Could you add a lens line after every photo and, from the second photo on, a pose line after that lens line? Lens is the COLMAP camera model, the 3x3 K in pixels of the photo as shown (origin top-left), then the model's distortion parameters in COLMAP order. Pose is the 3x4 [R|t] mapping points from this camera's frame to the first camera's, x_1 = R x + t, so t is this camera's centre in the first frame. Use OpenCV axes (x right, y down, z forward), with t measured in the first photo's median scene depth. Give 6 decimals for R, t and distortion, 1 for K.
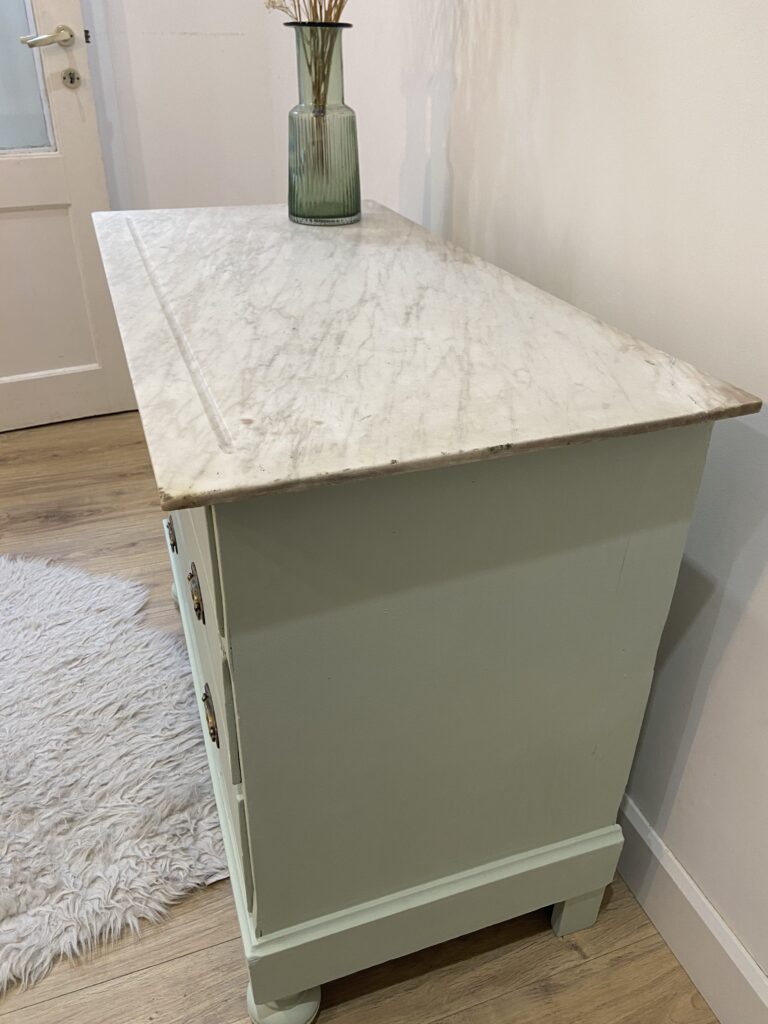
lens RADIAL K [[772.4, 0, 376.3], [0, 772.4, 496.0], [0, 0, 1]] dist [0.104662, -0.124982]
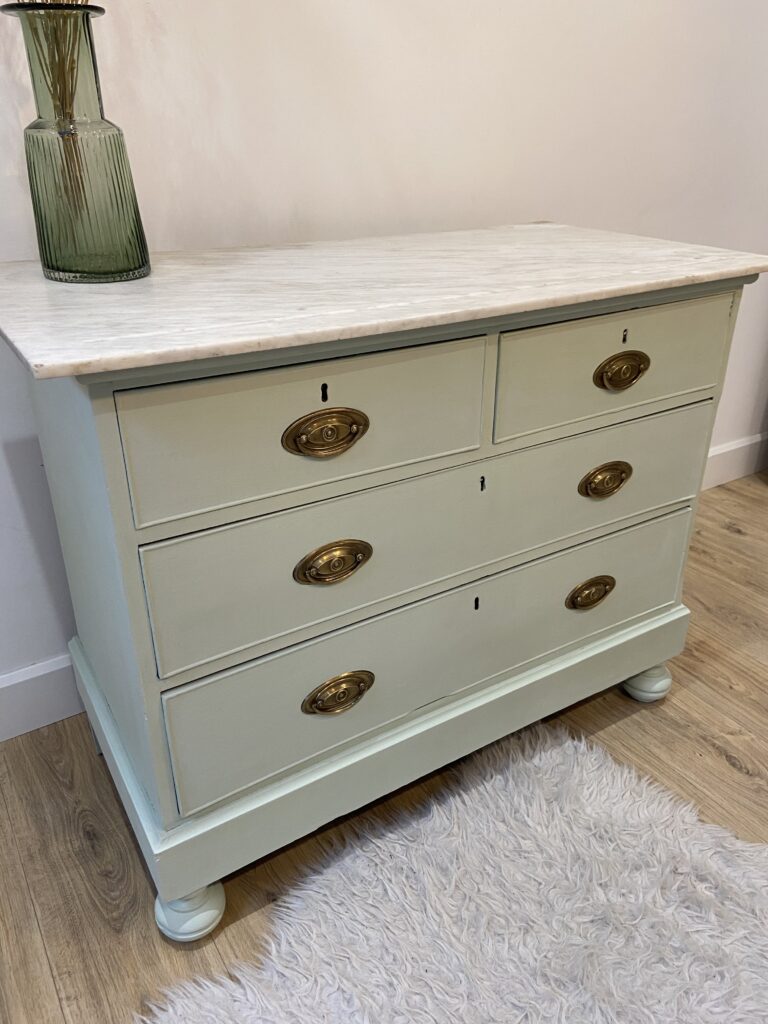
lens RADIAL K [[772.4, 0, 376.9], [0, 772.4, 526.0], [0, 0, 1]] dist [0.104662, -0.124982]
pose [[-0.213476, -0.462503, 0.860534, -1.318122], [0.492713, 0.709639, 0.503633, -0.663561], [-0.843600, 0.531510, 0.076390, 1.309964]]
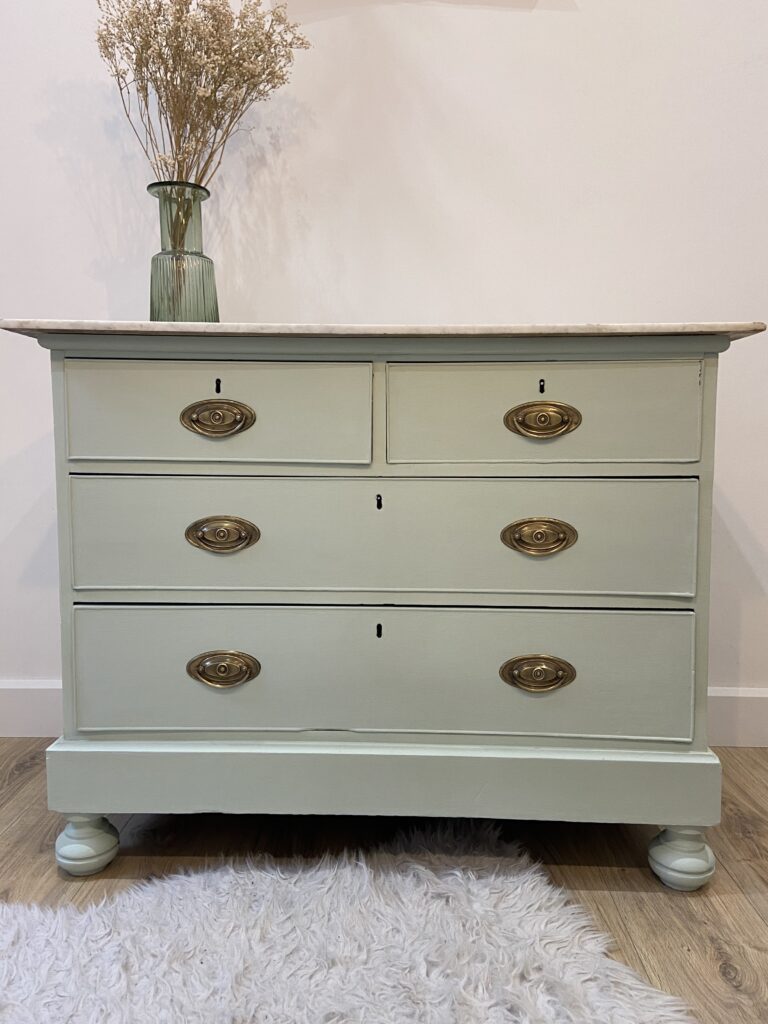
lens RADIAL K [[772.4, 0, 379.7], [0, 772.4, 512.4], [0, 0, 1]] dist [0.104662, -0.124982]
pose [[0.377686, -0.091562, 0.921396, -1.486239], [0.468010, 0.877506, -0.104640, 0.106389], [-0.798949, 0.470743, 0.374274, 0.764096]]
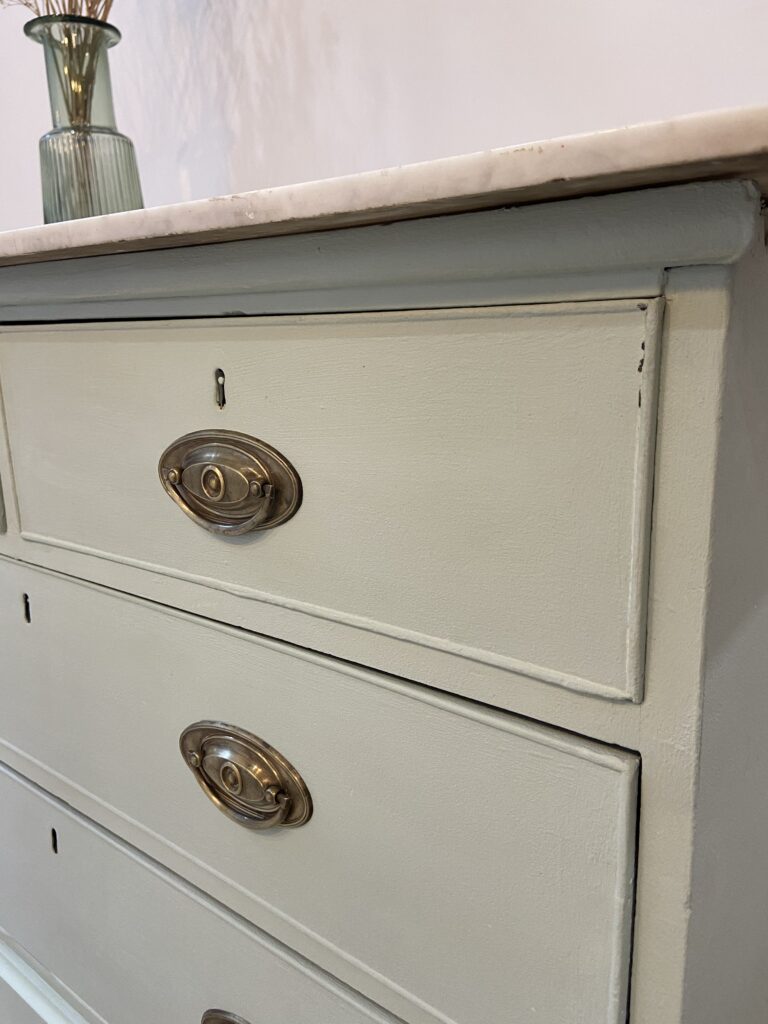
lens RADIAL K [[772.4, 0, 397.7], [0, 772.4, 510.2], [0, 0, 1]] dist [0.104662, -0.124982]
pose [[0.834589, -0.155919, 0.528346, -0.389346], [0.302928, 0.930973, -0.203776, 0.106313], [-0.460103, 0.330120, 0.824212, 0.539193]]
